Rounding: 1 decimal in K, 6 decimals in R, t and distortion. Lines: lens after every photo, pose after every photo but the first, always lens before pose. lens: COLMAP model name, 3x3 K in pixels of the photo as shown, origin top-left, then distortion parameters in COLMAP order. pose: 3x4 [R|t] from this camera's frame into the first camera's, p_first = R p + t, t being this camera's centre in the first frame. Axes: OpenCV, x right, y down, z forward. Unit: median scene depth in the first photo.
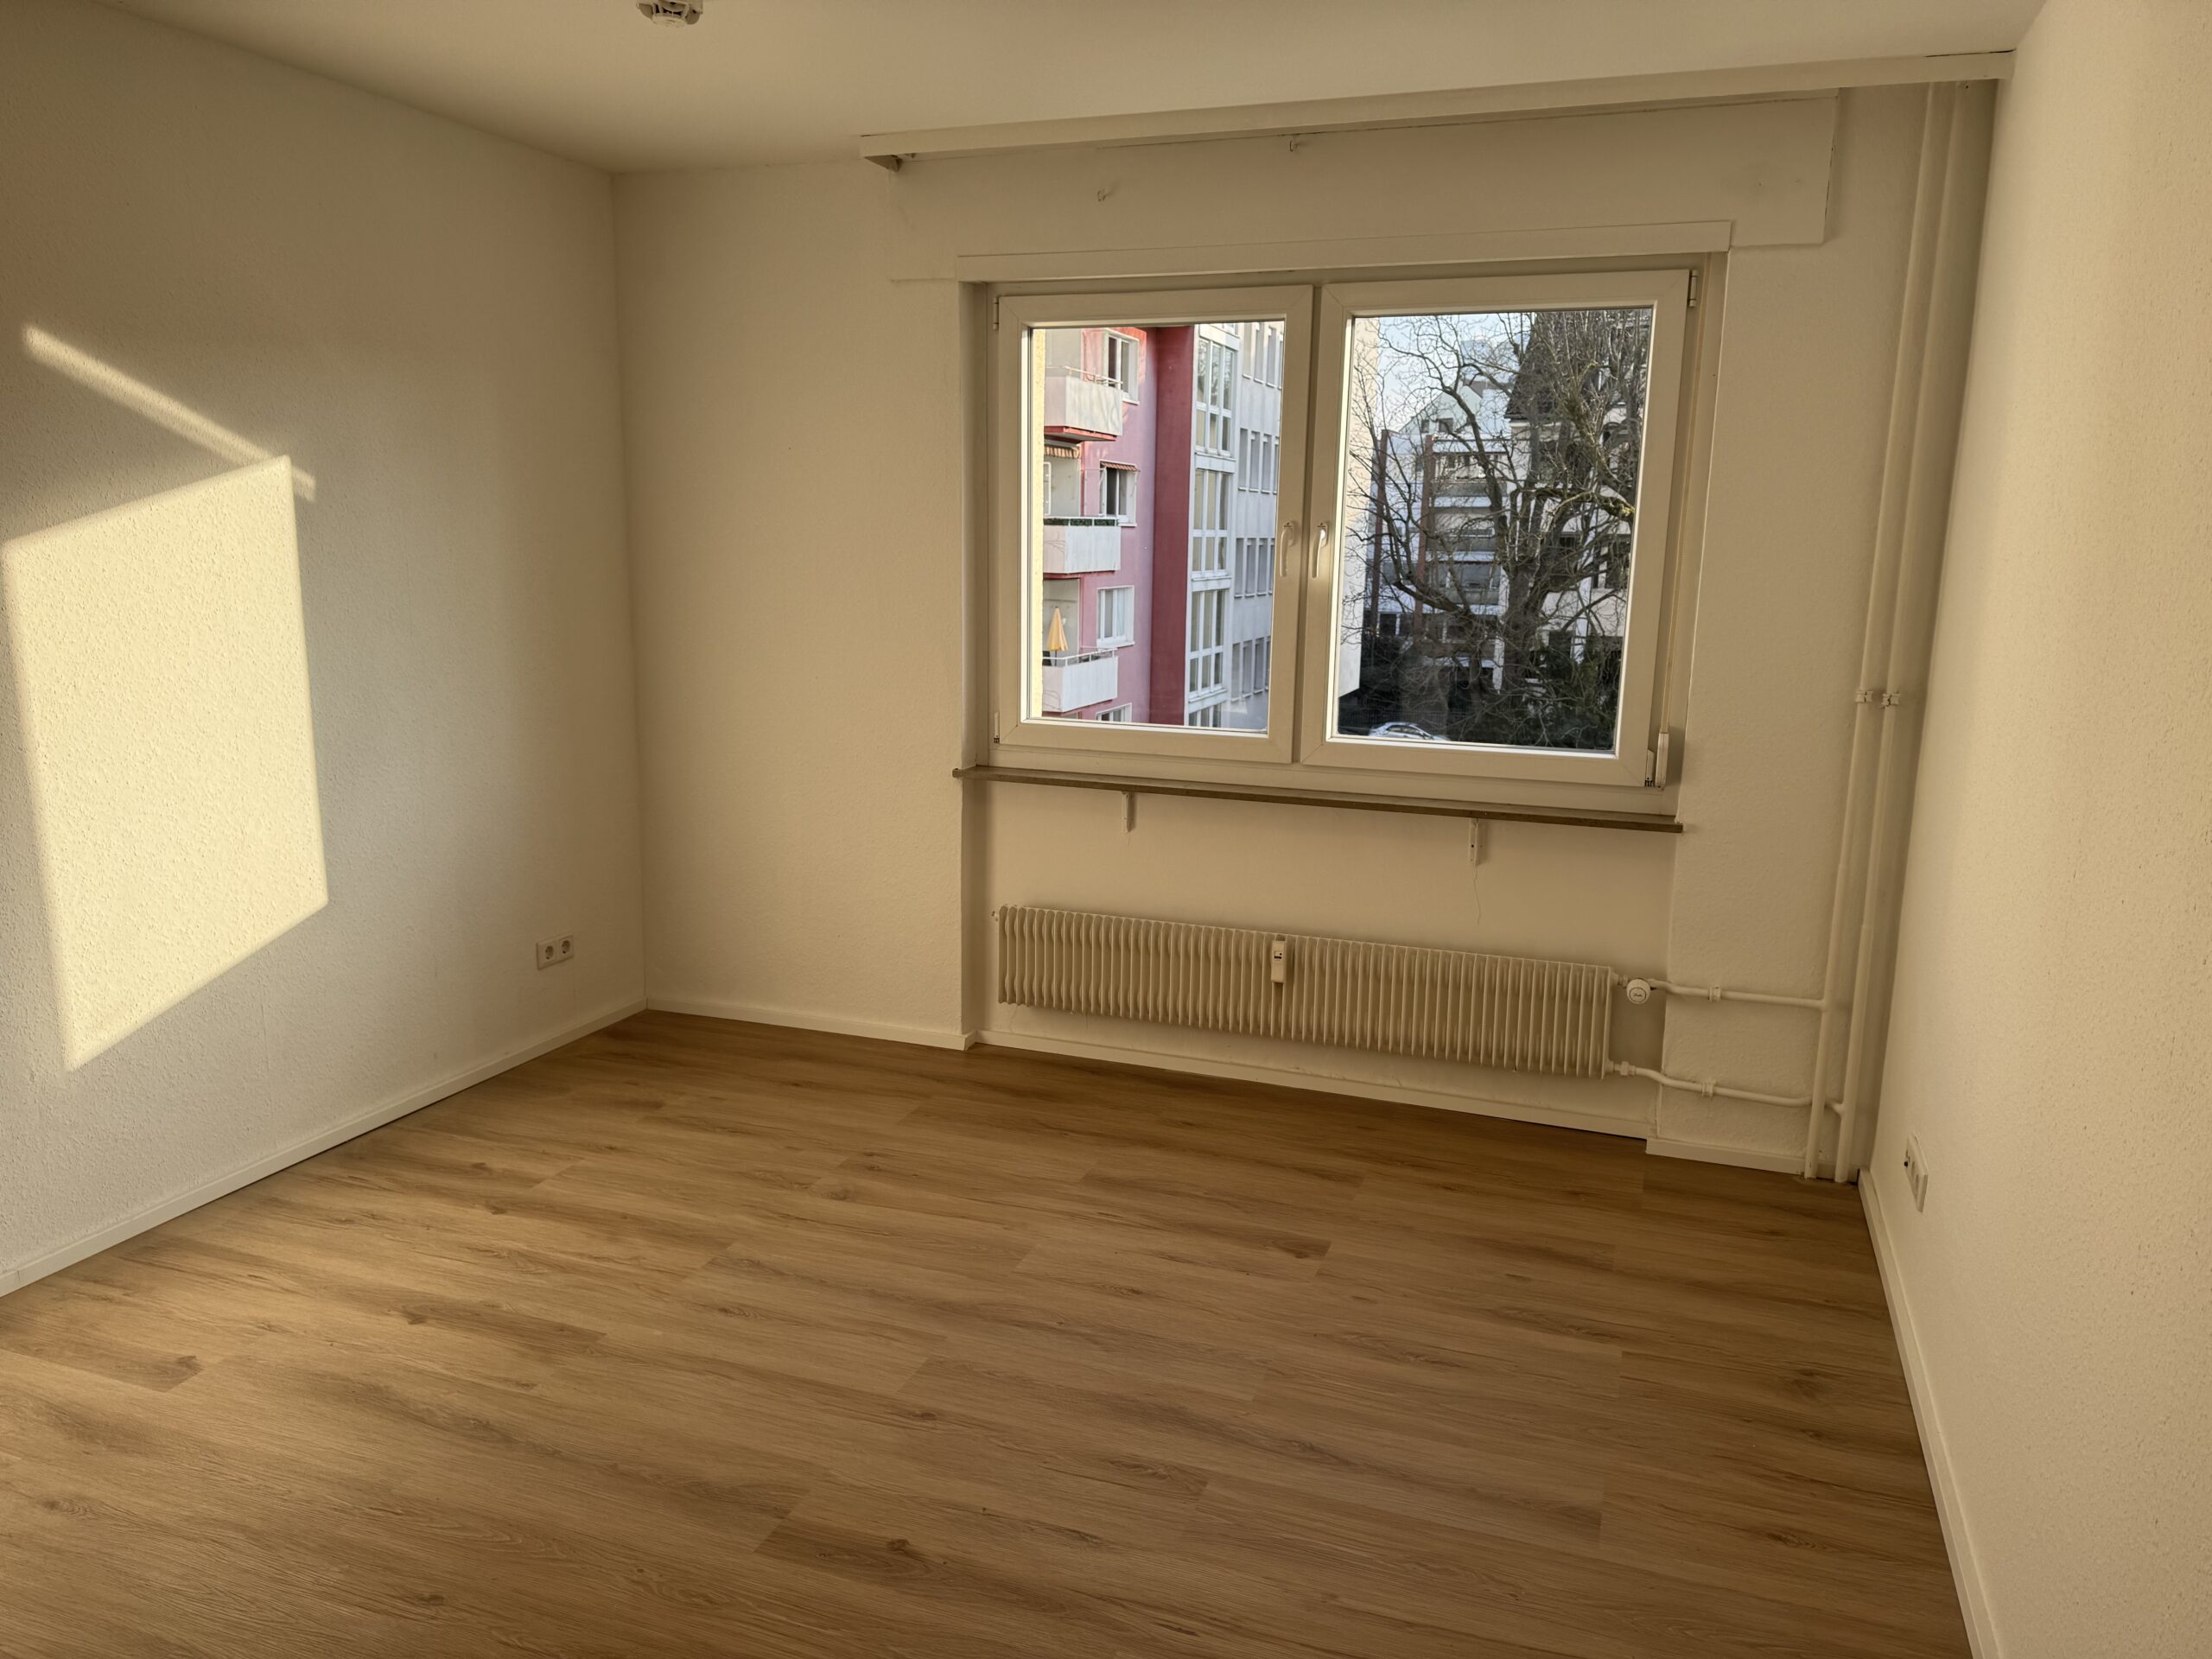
lens RADIAL K [[1547.9, 0, 1106.0], [0, 1547.9, 829.5], [0, 0, 1]] dist [0.192656, -0.360075]
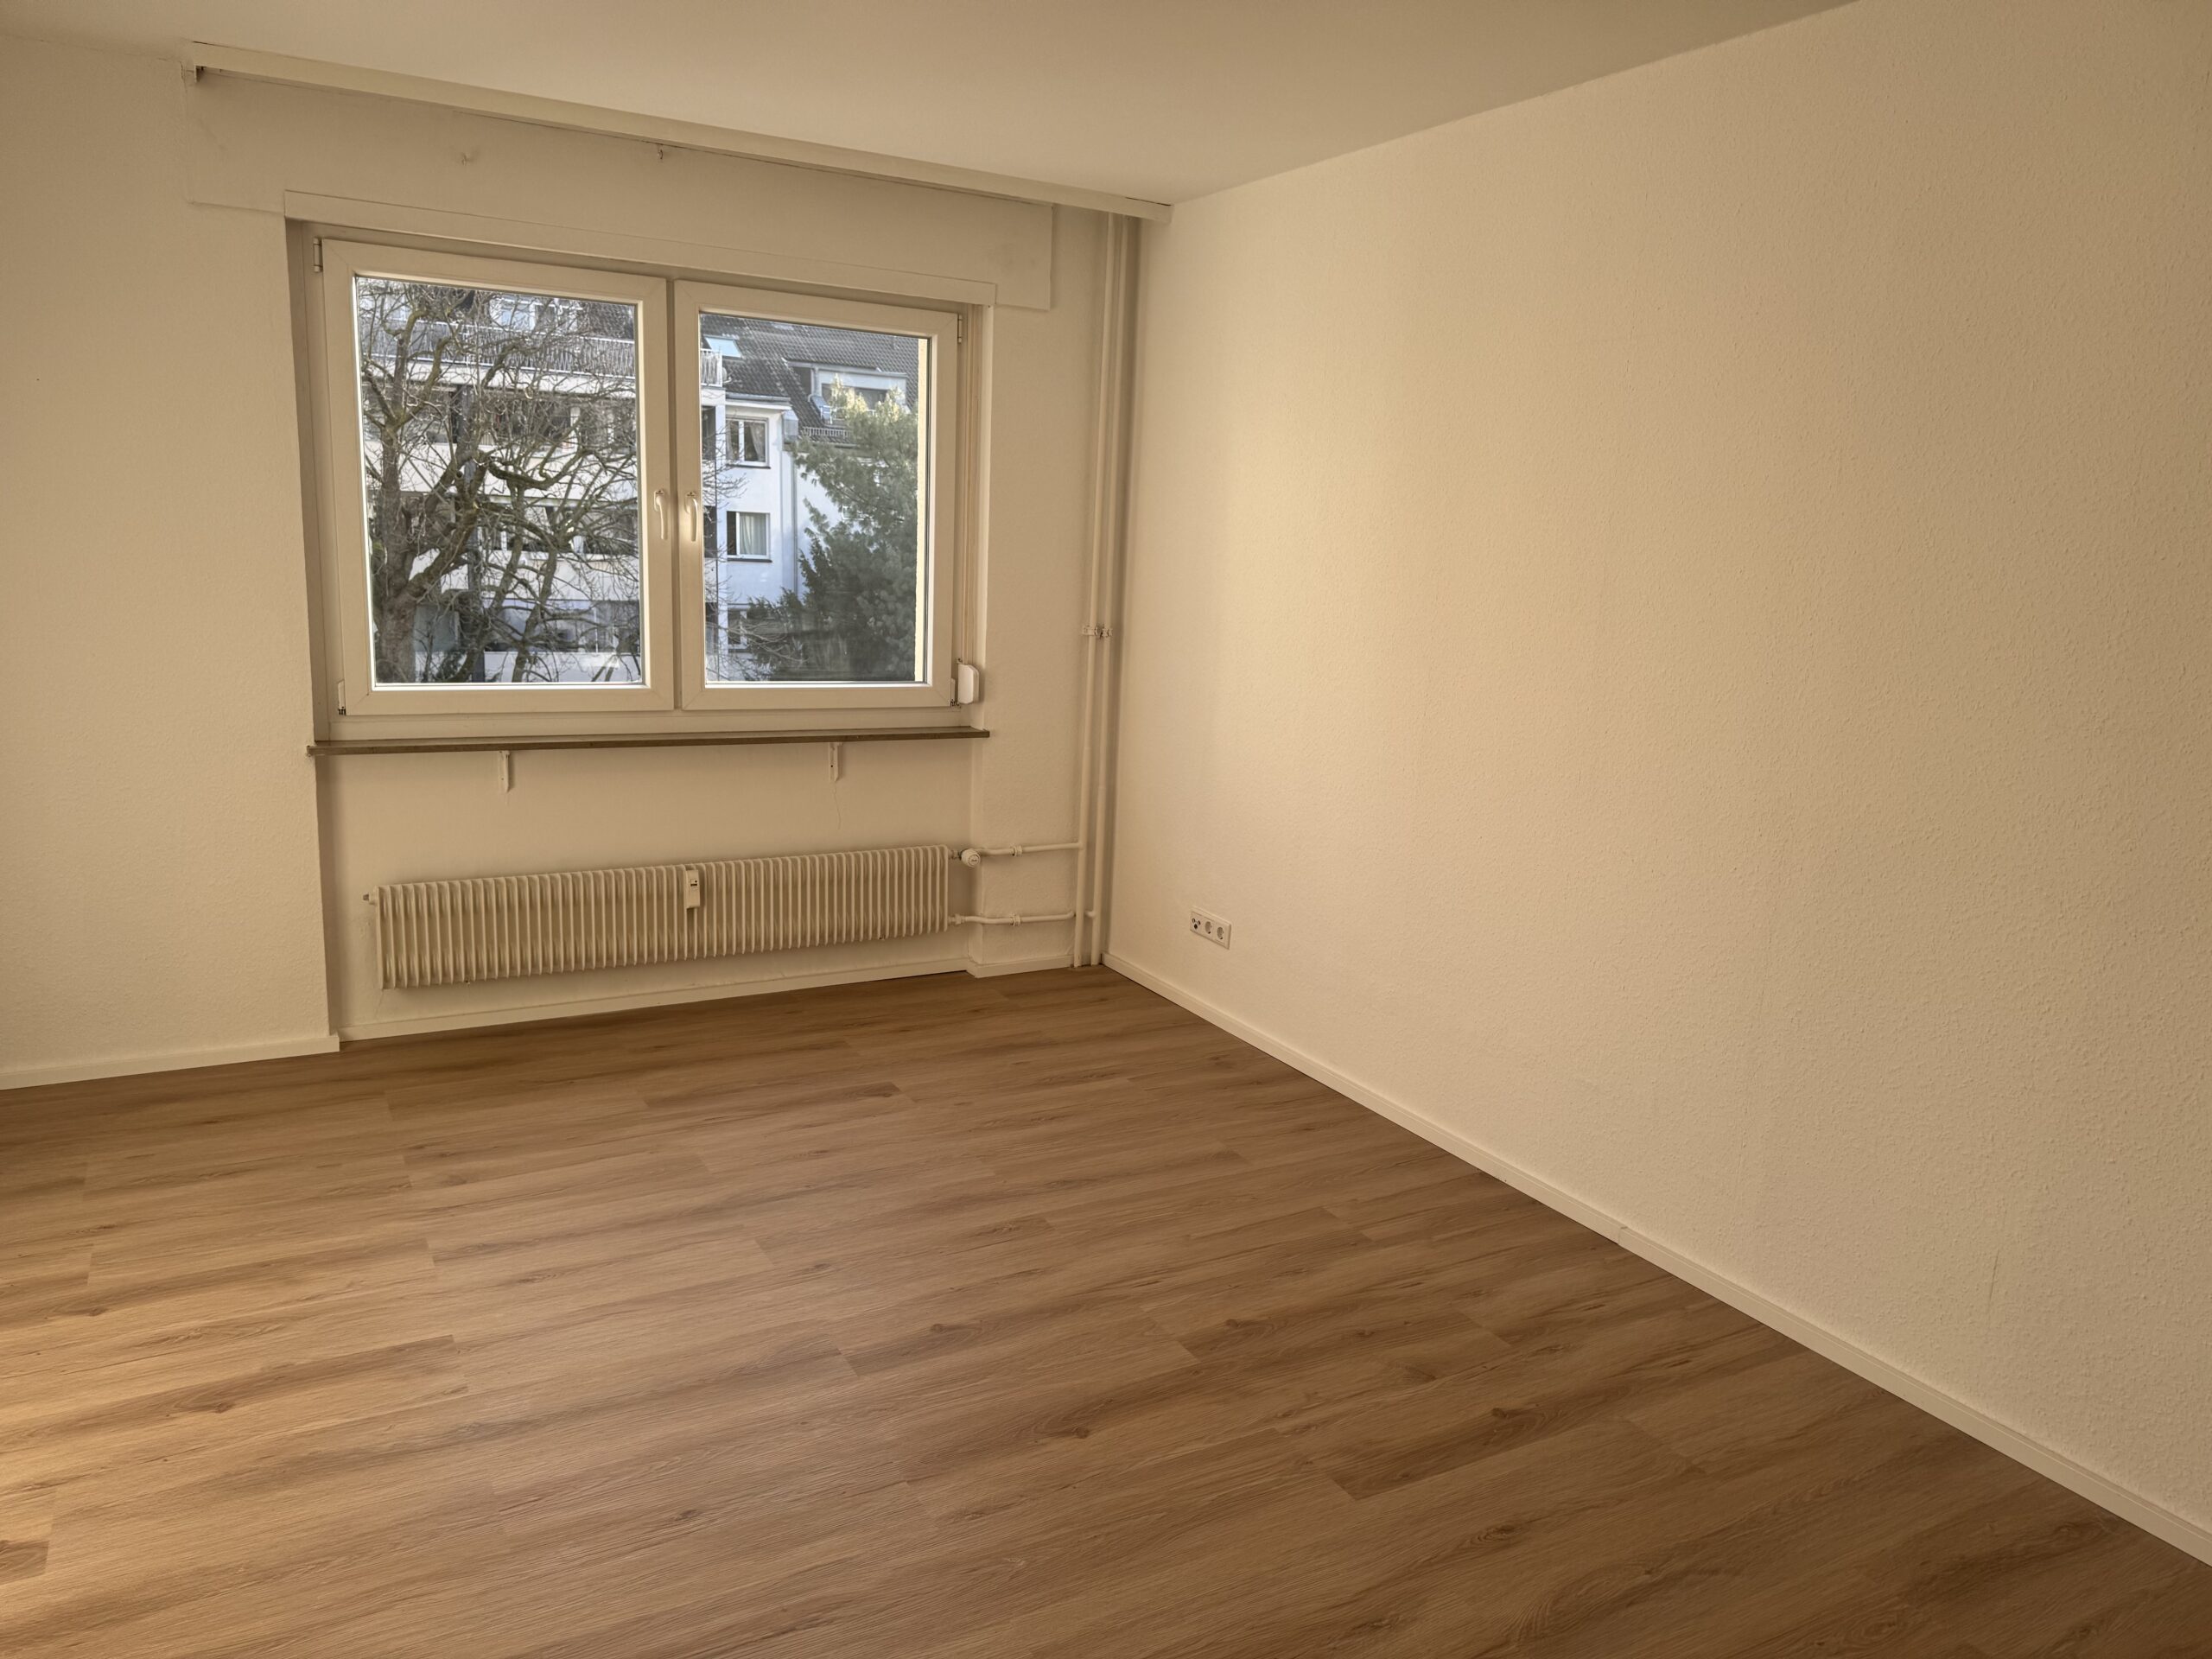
lens RADIAL K [[1554.7, 0, 1106.0], [0, 1554.7, 829.5], [0, 0, 1]] dist [0.056132, -0.069798]
pose [[0.635480, -0.130799, 0.760958, -0.604041], [0.112210, 0.990729, 0.076586, -0.010168], [-0.763920, 0.036719, 0.644265, 0.060864]]
